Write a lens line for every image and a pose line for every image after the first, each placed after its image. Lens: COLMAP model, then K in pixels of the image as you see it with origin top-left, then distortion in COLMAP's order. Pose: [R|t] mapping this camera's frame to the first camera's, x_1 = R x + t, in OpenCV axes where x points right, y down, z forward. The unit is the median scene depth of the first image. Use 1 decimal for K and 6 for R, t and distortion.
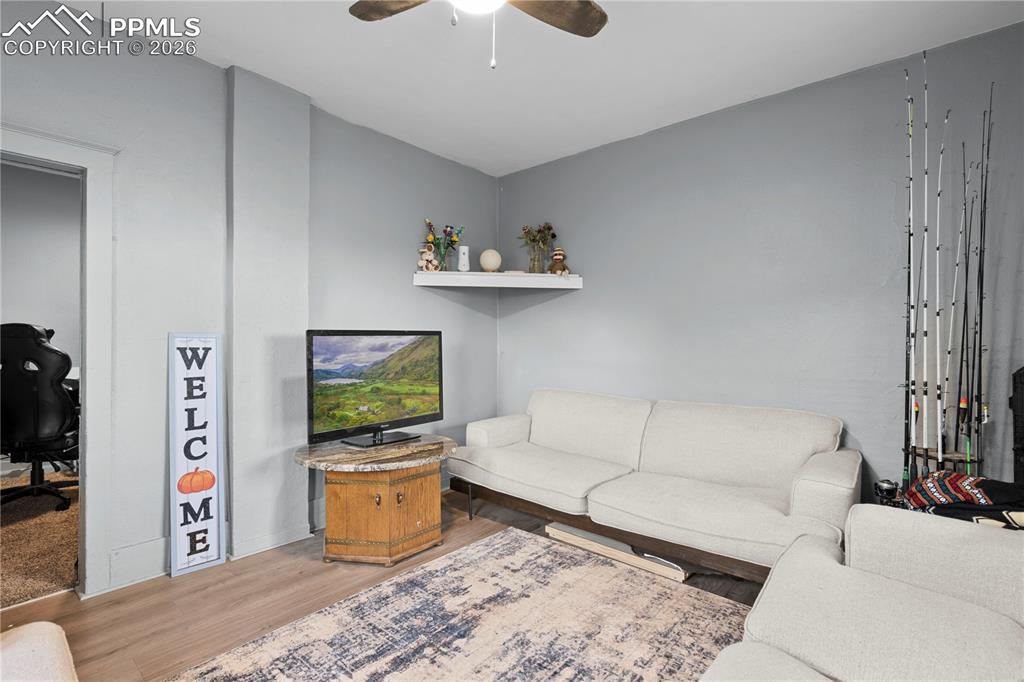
lens RADIAL K [[473.0, 0, 506.3], [0, 473.0, 333.7], [0, 0, 1]] dist [-0.003731, 0.000340]
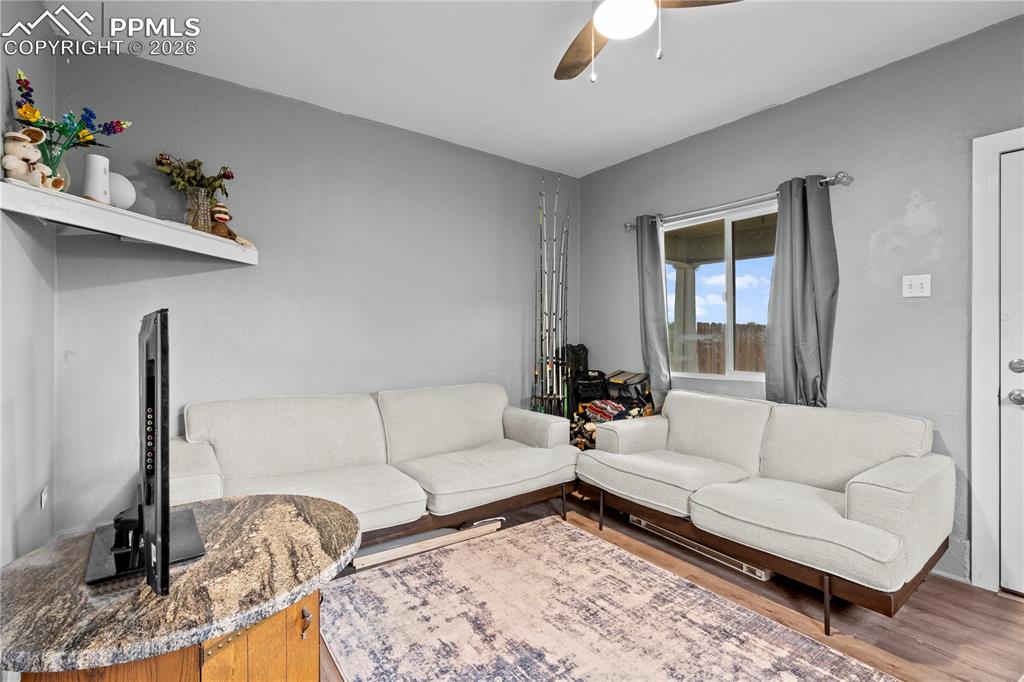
lens RADIAL K [[473.0, 0, 506.3], [0, 473.0, 333.7], [0, 0, 1]] dist [-0.003731, 0.000340]
pose [[0.234682, -0.005954, 0.972054, -0.788112], [-0.017915, 0.999785, 0.010449, 0.000674], [-0.971907, -0.019867, 0.234525, 0.674424]]
